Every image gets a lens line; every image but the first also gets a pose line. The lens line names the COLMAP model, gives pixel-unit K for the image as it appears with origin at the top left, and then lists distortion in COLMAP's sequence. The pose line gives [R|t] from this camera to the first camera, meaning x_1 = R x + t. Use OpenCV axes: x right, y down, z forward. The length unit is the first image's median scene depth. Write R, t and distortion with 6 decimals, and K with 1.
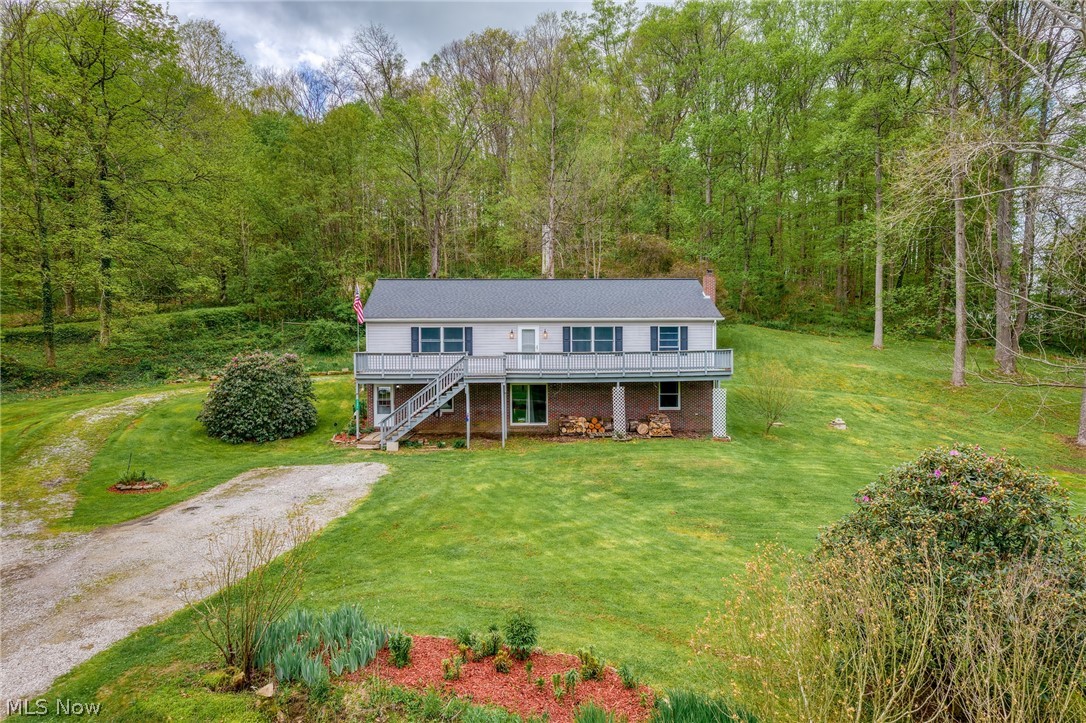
lens RADIAL K [[685.1, 0, 545.4], [0, 685.1, 361.0], [0, 0, 1]] dist [-0.002081, 0.002954]
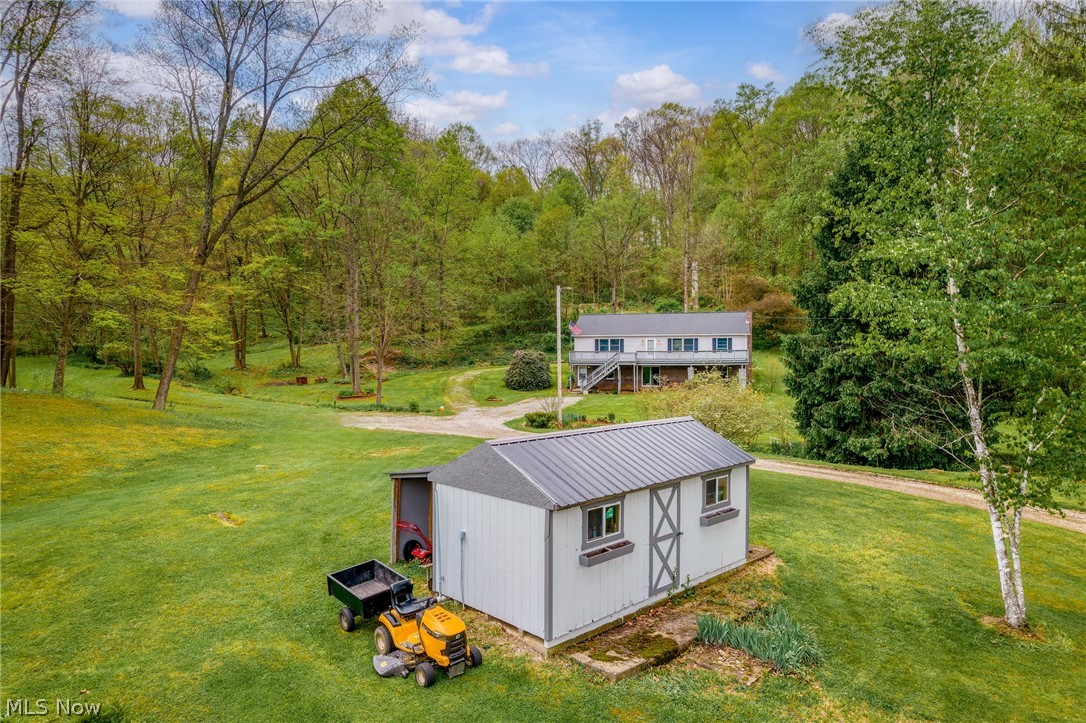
lens RADIAL K [[685.1, 0, 542.0], [0, 685.1, 358.3], [0, 0, 1]] dist [-0.002081, 0.002954]
pose [[0.956340, 0.003703, -0.292232, 0.277472], [-0.004301, 0.999990, -0.001405, 0.014004], [0.292224, 0.002600, 0.956346, -1.117458]]
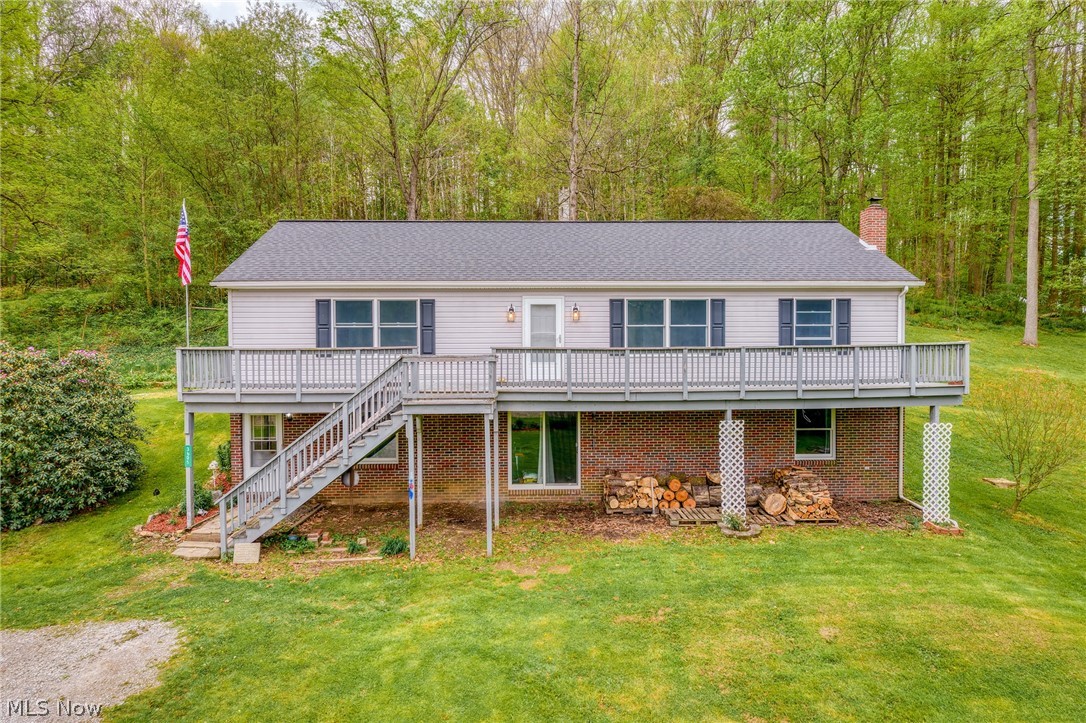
lens RADIAL K [[685.1, 0, 544.5], [0, 685.1, 363.4], [0, 0, 1]] dist [-0.002081, 0.002954]
pose [[0.999822, 0.001463, -0.018793, -0.014784], [-0.001402, 0.999994, 0.003265, -0.003244], [0.018798, -0.003238, 0.999818, 0.506714]]
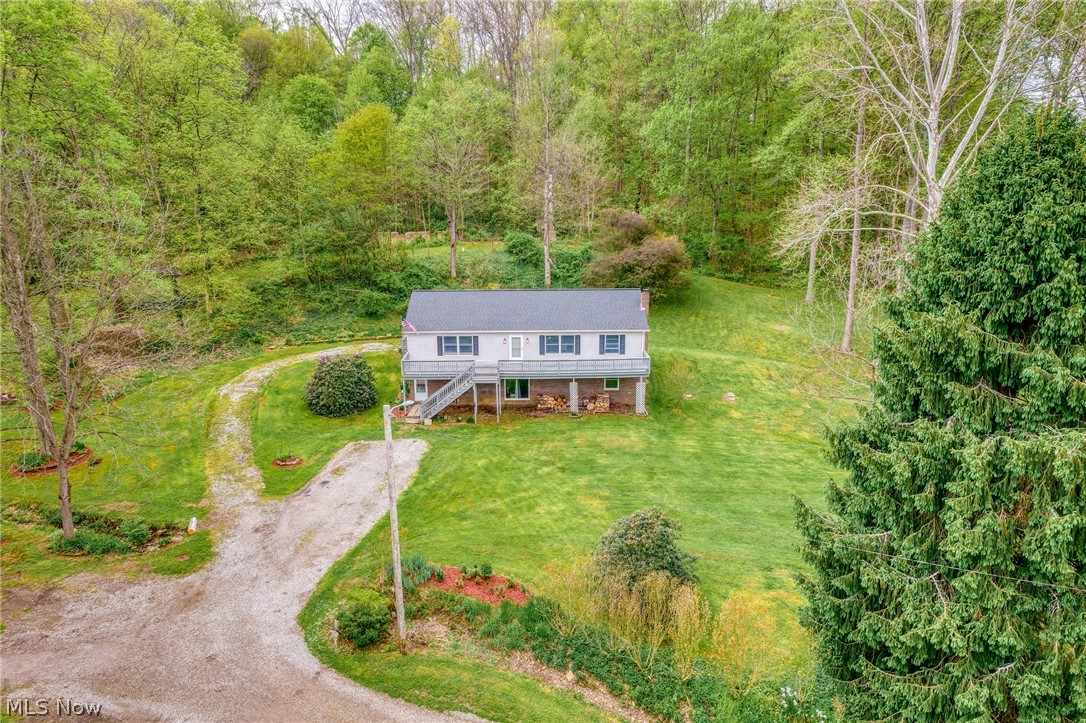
lens RADIAL K [[685.1, 0, 547.8], [0, 685.1, 361.2], [0, 0, 1]] dist [-0.002081, 0.002954]
pose [[0.999451, 0.008937, -0.031888, 0.095279], [-0.002125, 0.978225, 0.207536, -0.317095], [0.033049, -0.207354, 0.977708, -0.473406]]
